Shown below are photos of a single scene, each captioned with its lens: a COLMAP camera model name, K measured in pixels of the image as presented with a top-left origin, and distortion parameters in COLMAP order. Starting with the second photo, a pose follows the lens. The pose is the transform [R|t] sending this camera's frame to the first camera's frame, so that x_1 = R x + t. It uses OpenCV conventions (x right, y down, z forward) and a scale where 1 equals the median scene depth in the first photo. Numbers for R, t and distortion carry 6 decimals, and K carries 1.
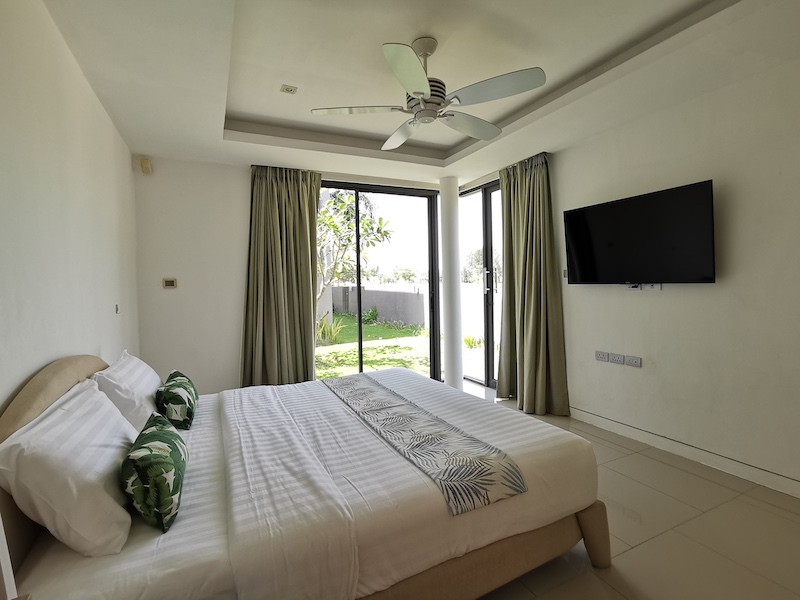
lens RADIAL K [[384.8, 0, 399.5], [0, 384.8, 298.1], [0, 0, 1]] dist [0.000984, 0.000922]
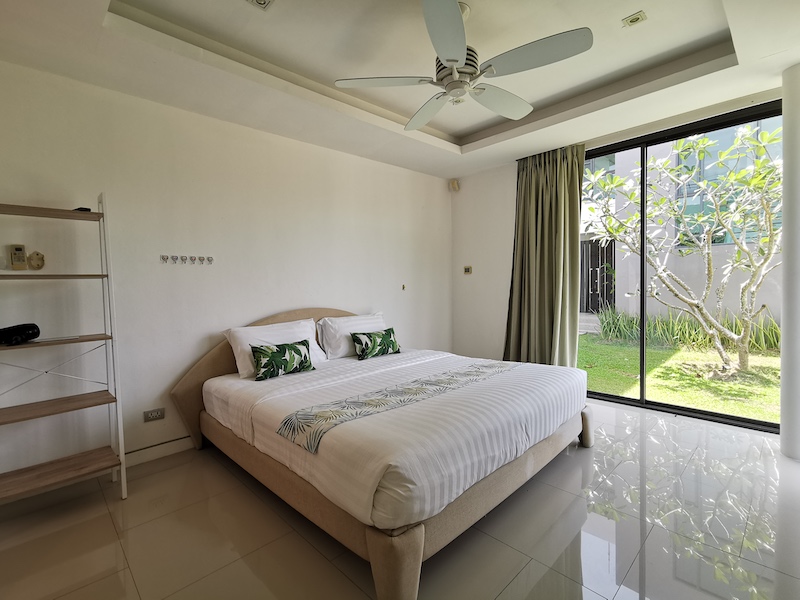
lens RADIAL K [[384.8, 0, 399.5], [0, 384.8, 298.1], [0, 0, 1]] dist [0.000984, 0.000922]
pose [[0.320169, 0.057198, -0.945632, 0.573214], [-0.014837, 0.998356, 0.055364, -0.011577], [0.947244, -0.003696, 0.320491, 0.340551]]
